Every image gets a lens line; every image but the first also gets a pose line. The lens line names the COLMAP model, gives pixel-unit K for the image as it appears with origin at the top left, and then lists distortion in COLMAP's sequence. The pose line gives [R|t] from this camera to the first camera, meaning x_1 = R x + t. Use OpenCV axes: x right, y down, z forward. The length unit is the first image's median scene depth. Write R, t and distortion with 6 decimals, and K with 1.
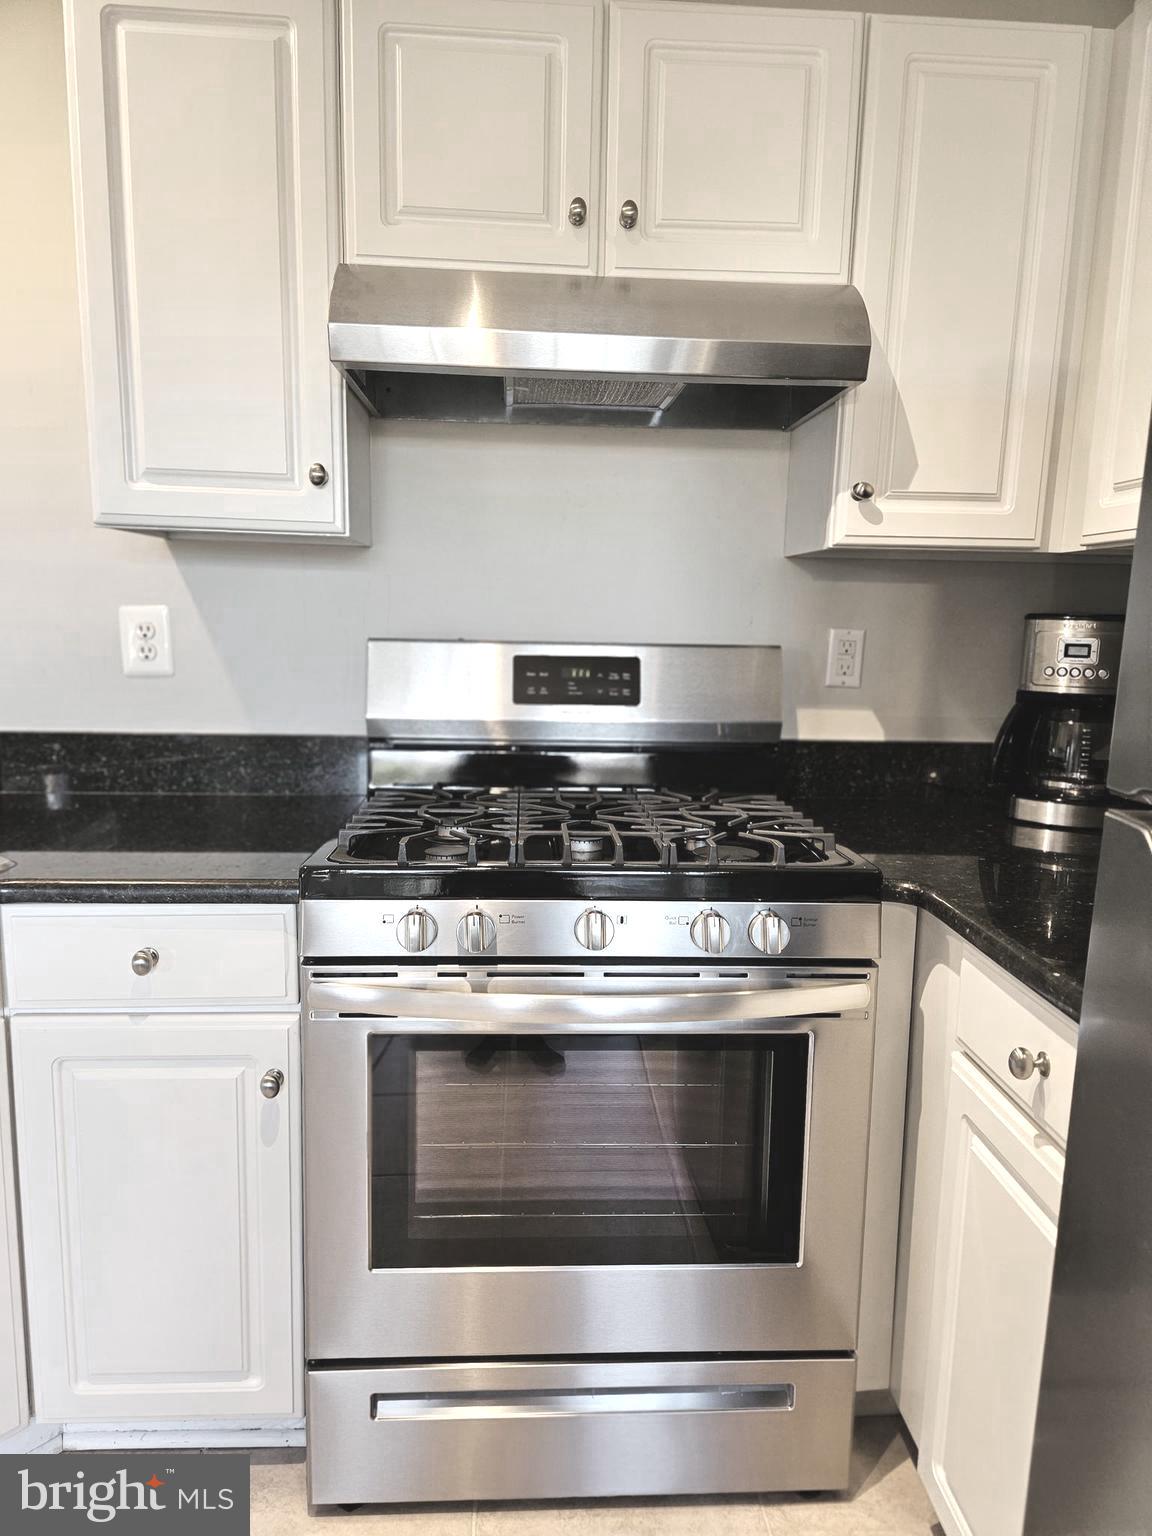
lens RADIAL K [[1023.3, 0, 584.8], [0, 1023.3, 773.6], [0, 0, 1]] dist [0.081140, -0.062963]
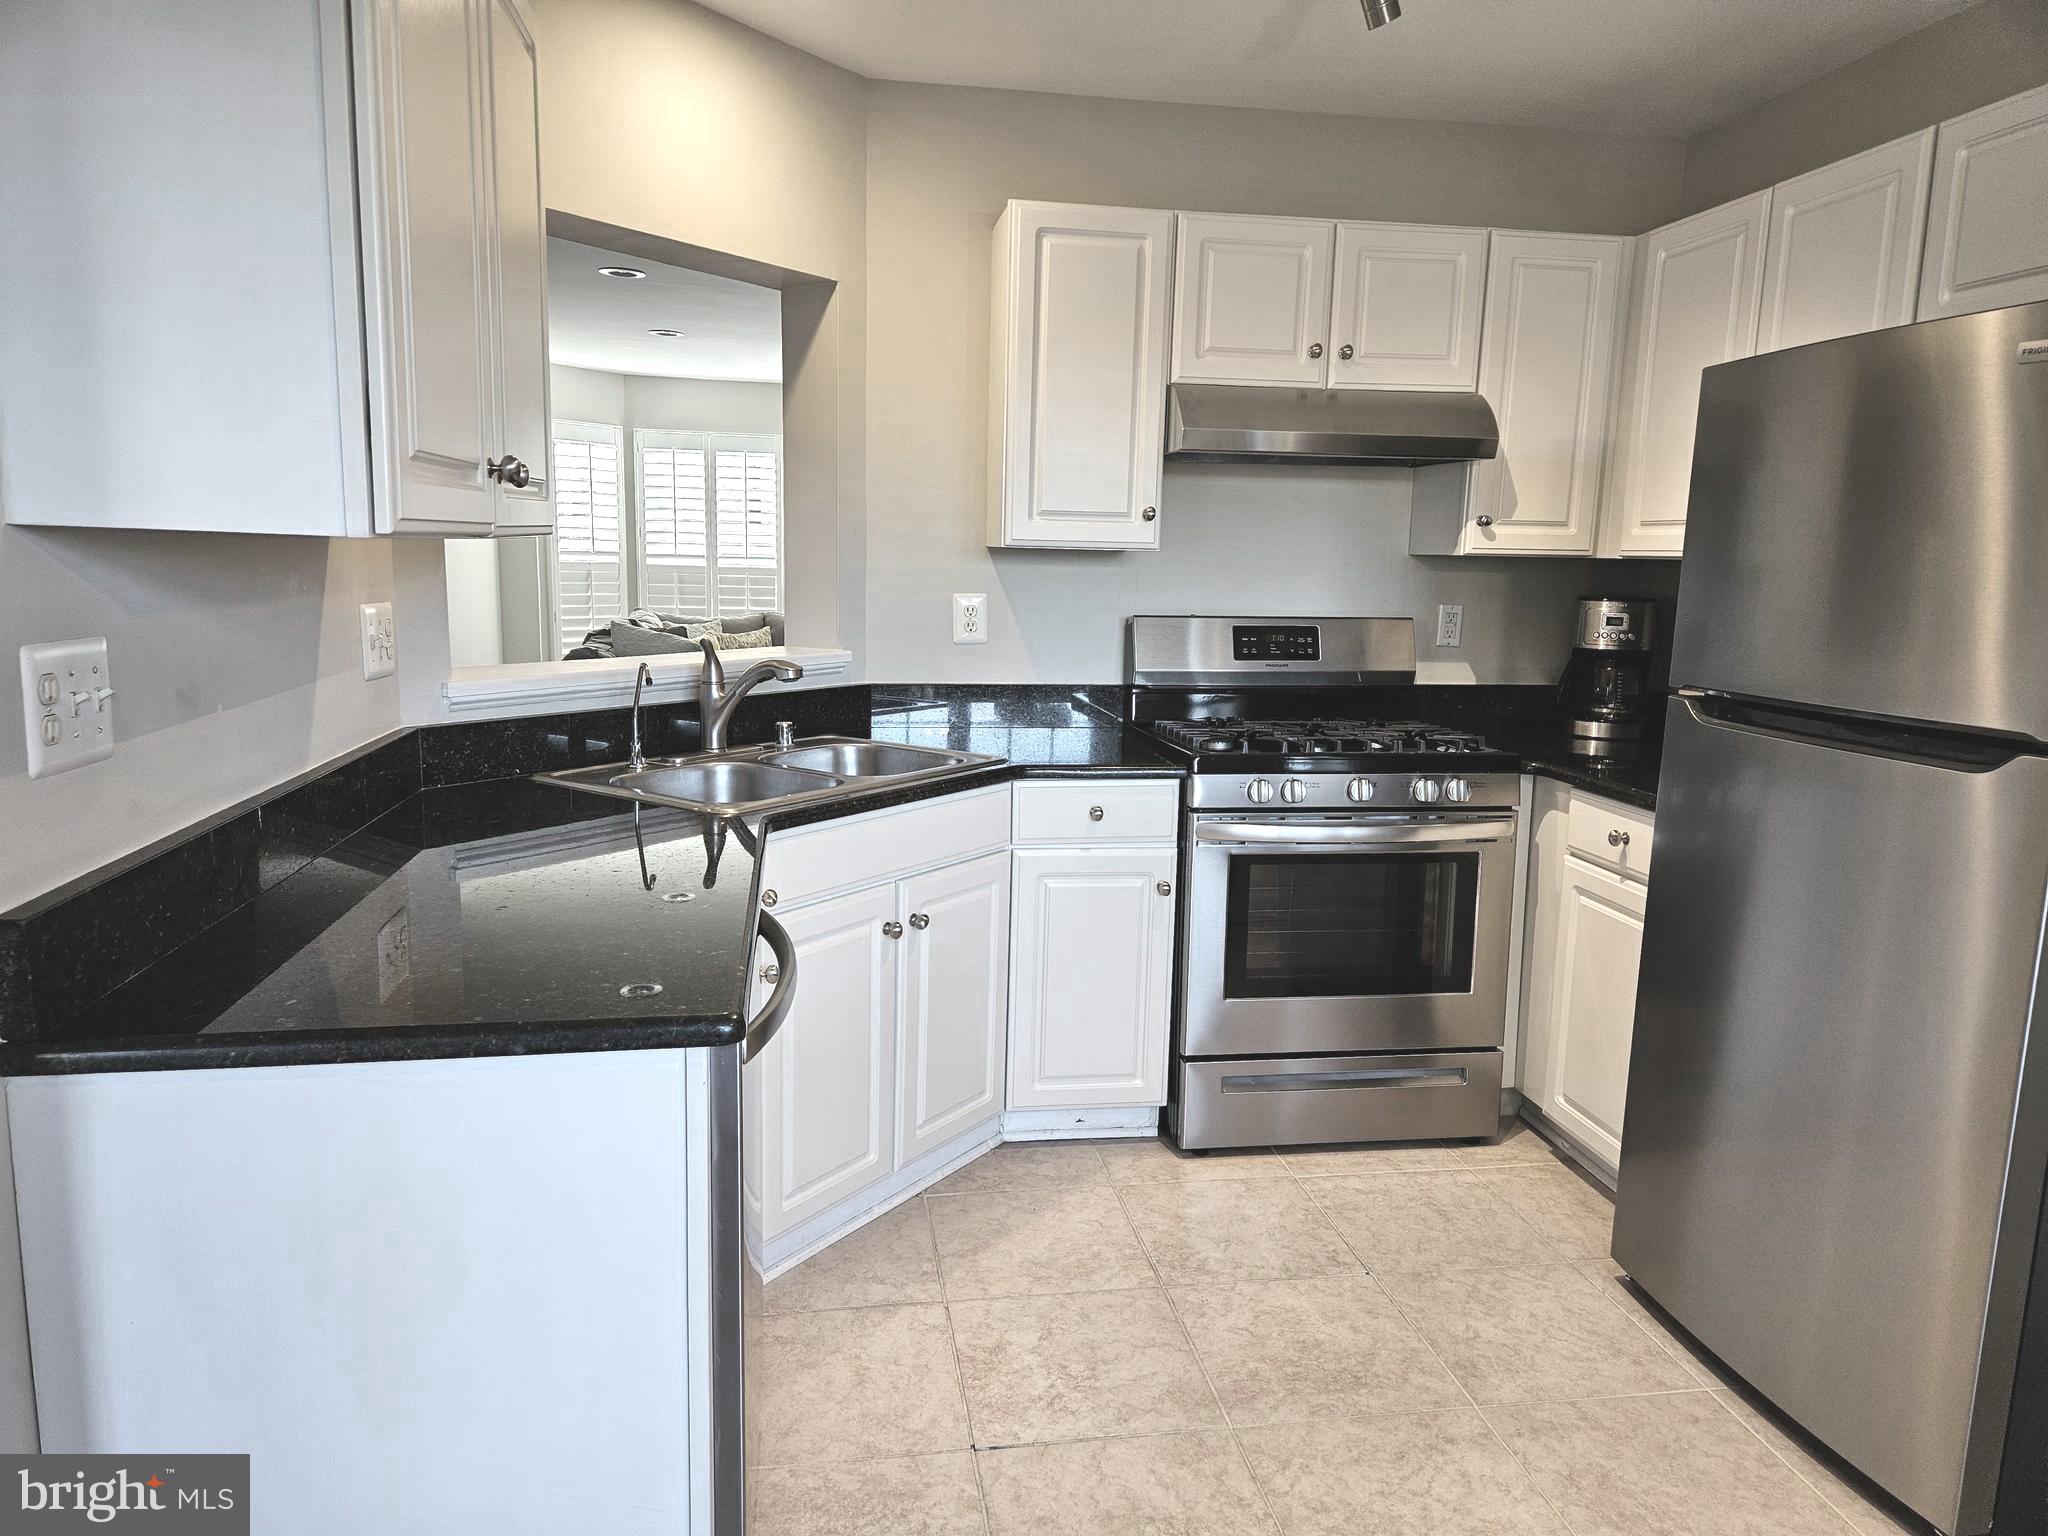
lens RADIAL K [[1364.4, 0, 1012.4], [0, 1364.4, 765.2], [0, 0, 1]] dist [0.081140, -0.062963]
pose [[0.994727, -0.016739, 0.101183, -0.638542], [0.016677, 0.999860, 0.001466, 0.078559], [-0.101193, 0.000230, 0.994867, -0.970189]]
